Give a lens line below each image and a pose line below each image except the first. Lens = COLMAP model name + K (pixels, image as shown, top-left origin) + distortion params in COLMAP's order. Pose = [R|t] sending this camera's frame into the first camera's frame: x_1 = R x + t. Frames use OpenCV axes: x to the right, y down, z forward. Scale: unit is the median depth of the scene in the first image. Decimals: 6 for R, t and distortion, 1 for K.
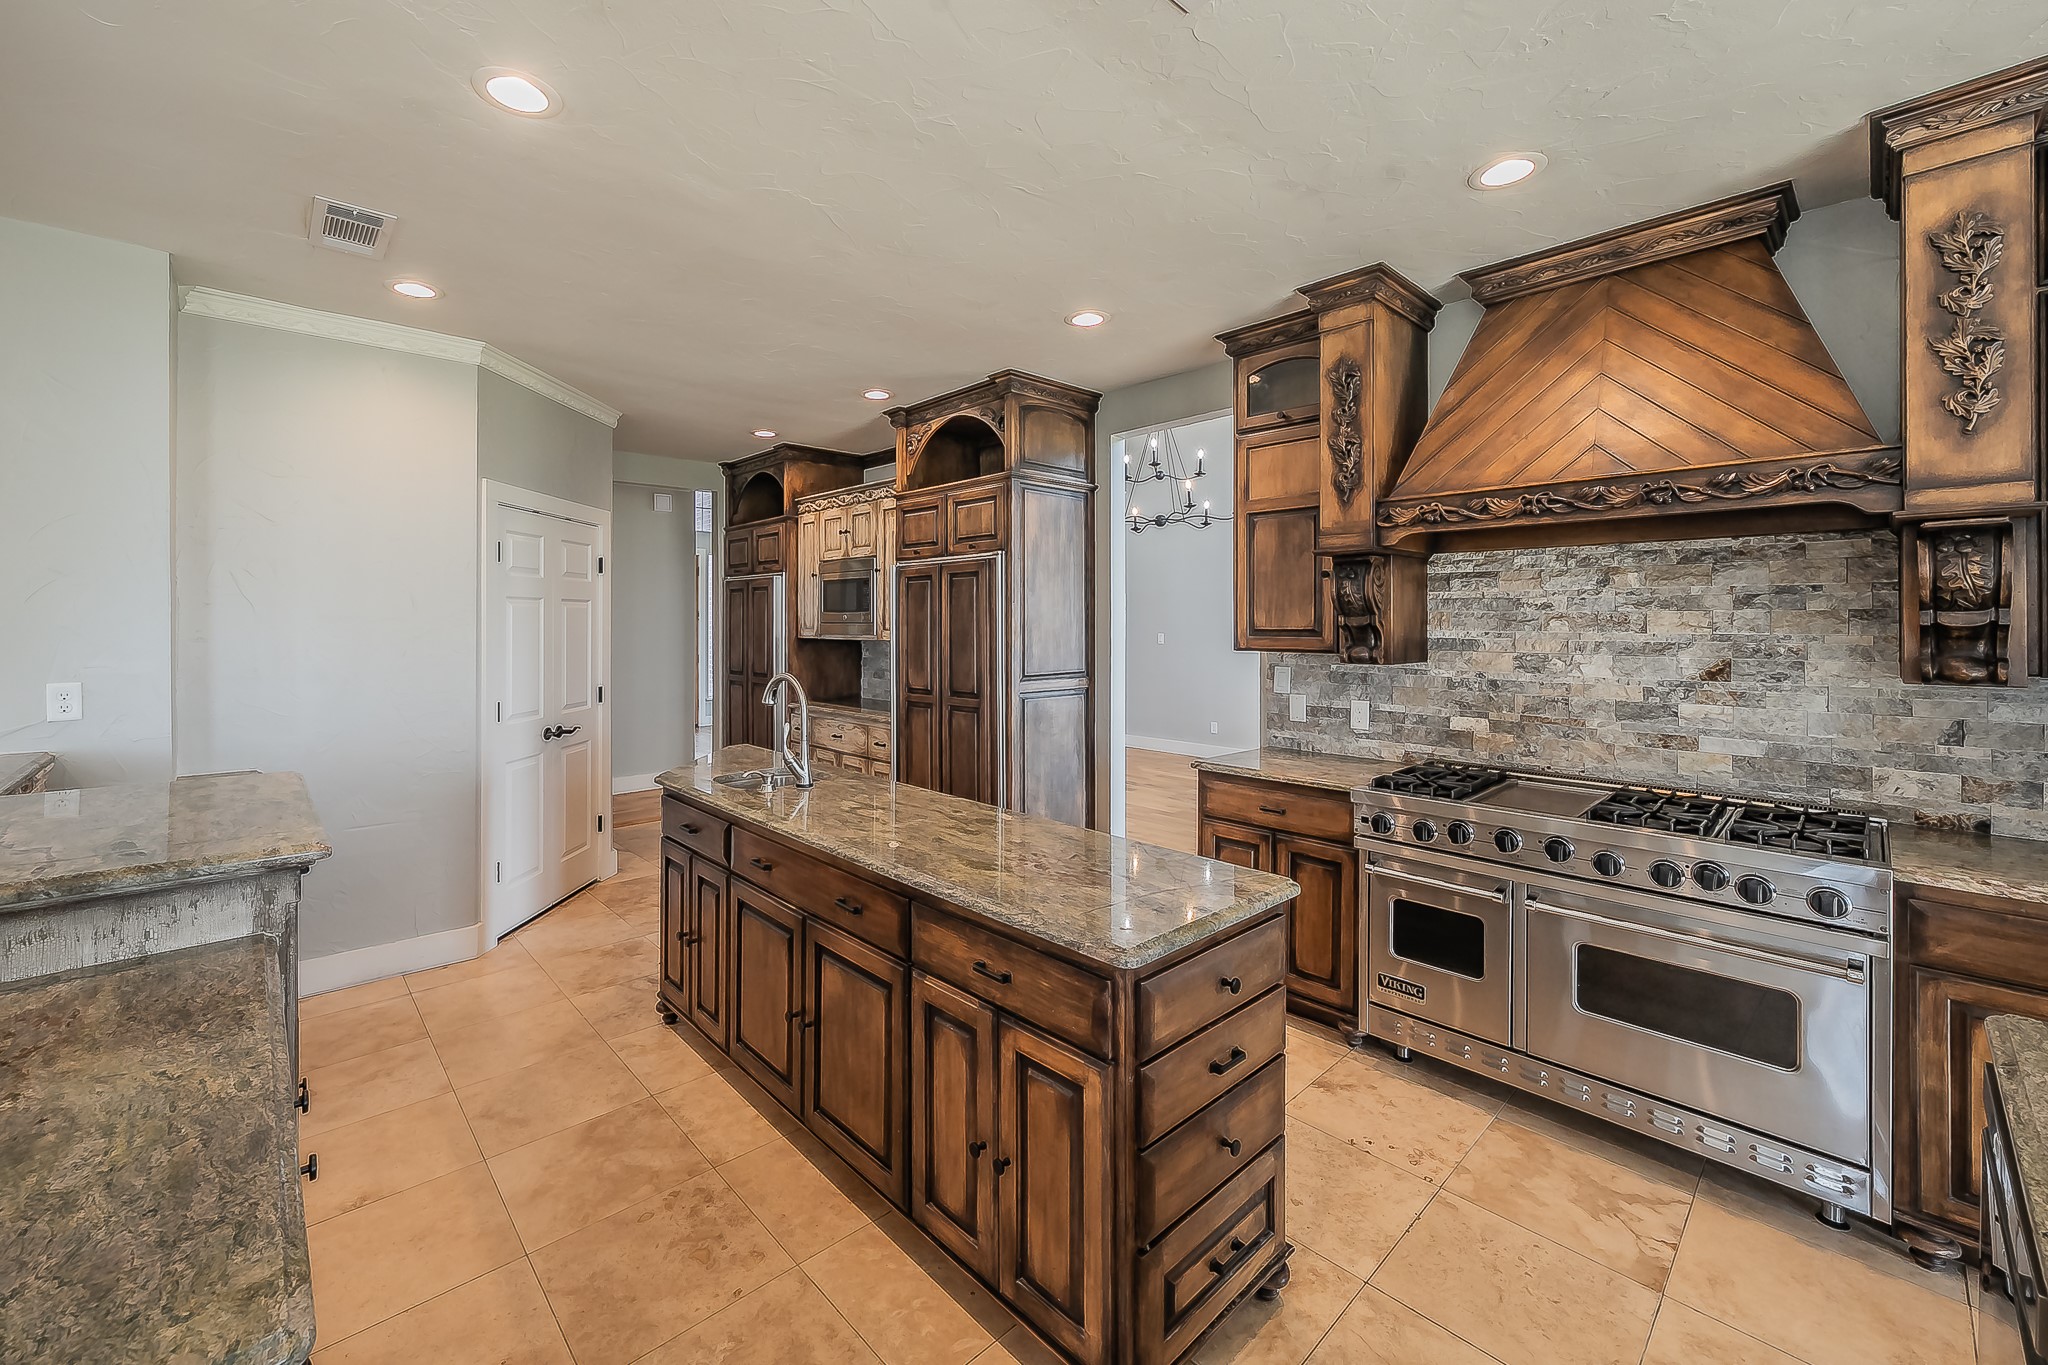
lens RADIAL K [[820.6, 0, 991.8], [0, 820.6, 620.6], [0, 0, 1]] dist [-0.000253, 0.000052]
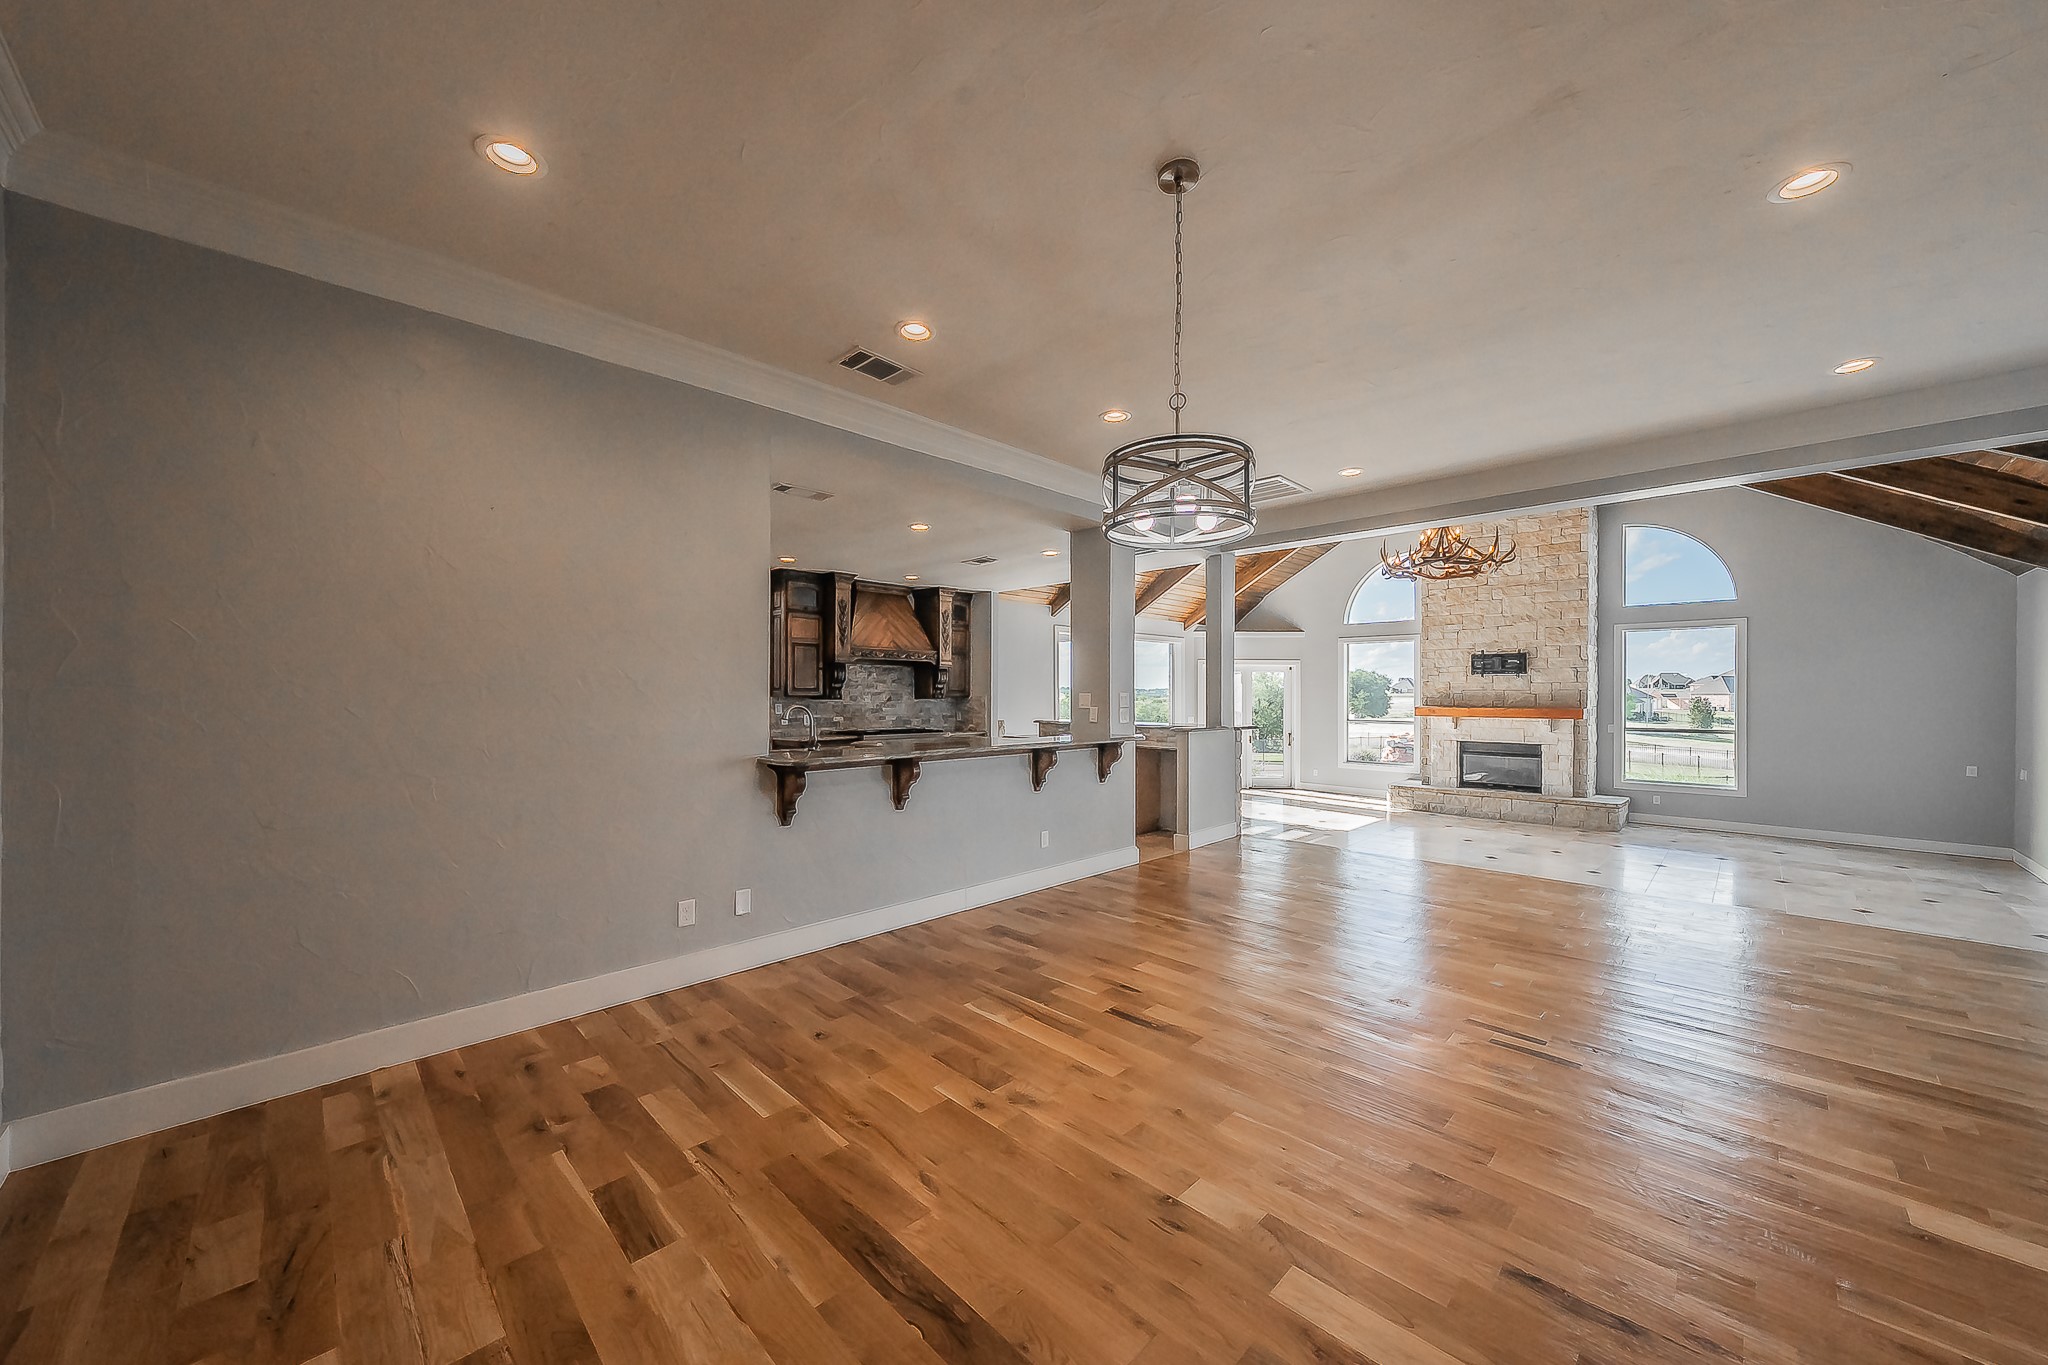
lens RADIAL K [[729.0, 0, 1023.7], [0, 729.0, 694.8], [0, 0, 1]] dist [0.000971, 0.000104]
pose [[-0.044189, -0.002980, 0.999019, -2.319438], [-0.005901, 0.999979, 0.002722, 0.024677], [-0.999006, -0.005775, -0.044205, 0.447852]]
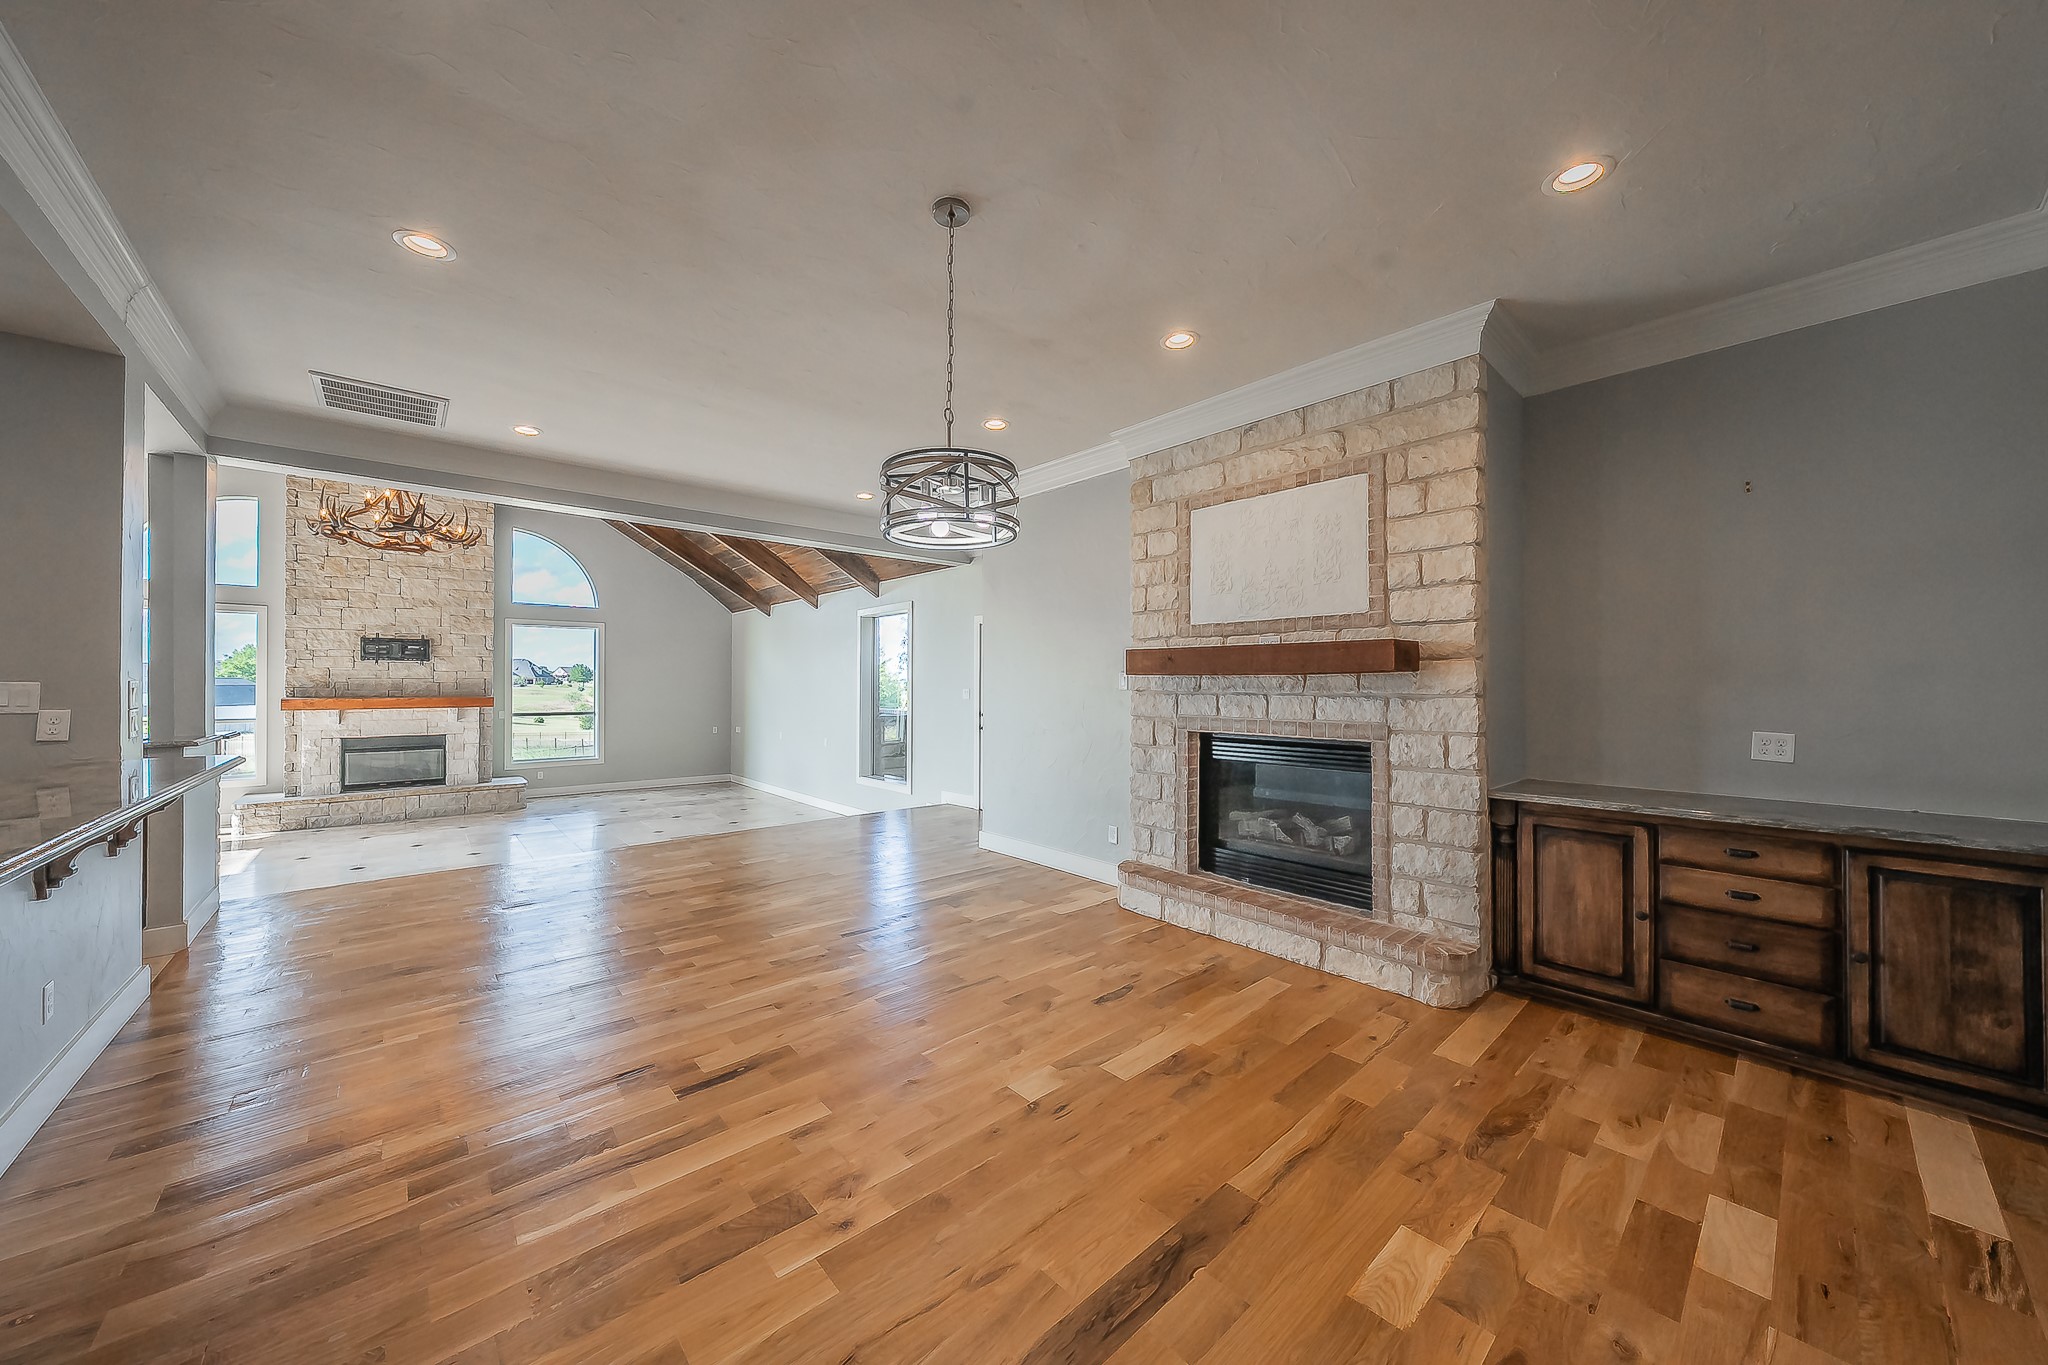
lens RADIAL K [[707.9, 0, 1012.8], [0, 707.9, 676.5], [0, 0, 1]] dist [-0.001382, -0.000104]
pose [[-0.999702, -0.001257, 0.024388, -1.644782], [-0.001598, 0.999901, -0.013981, 0.029576], [-0.024368, -0.014015, -0.999605, 1.073927]]
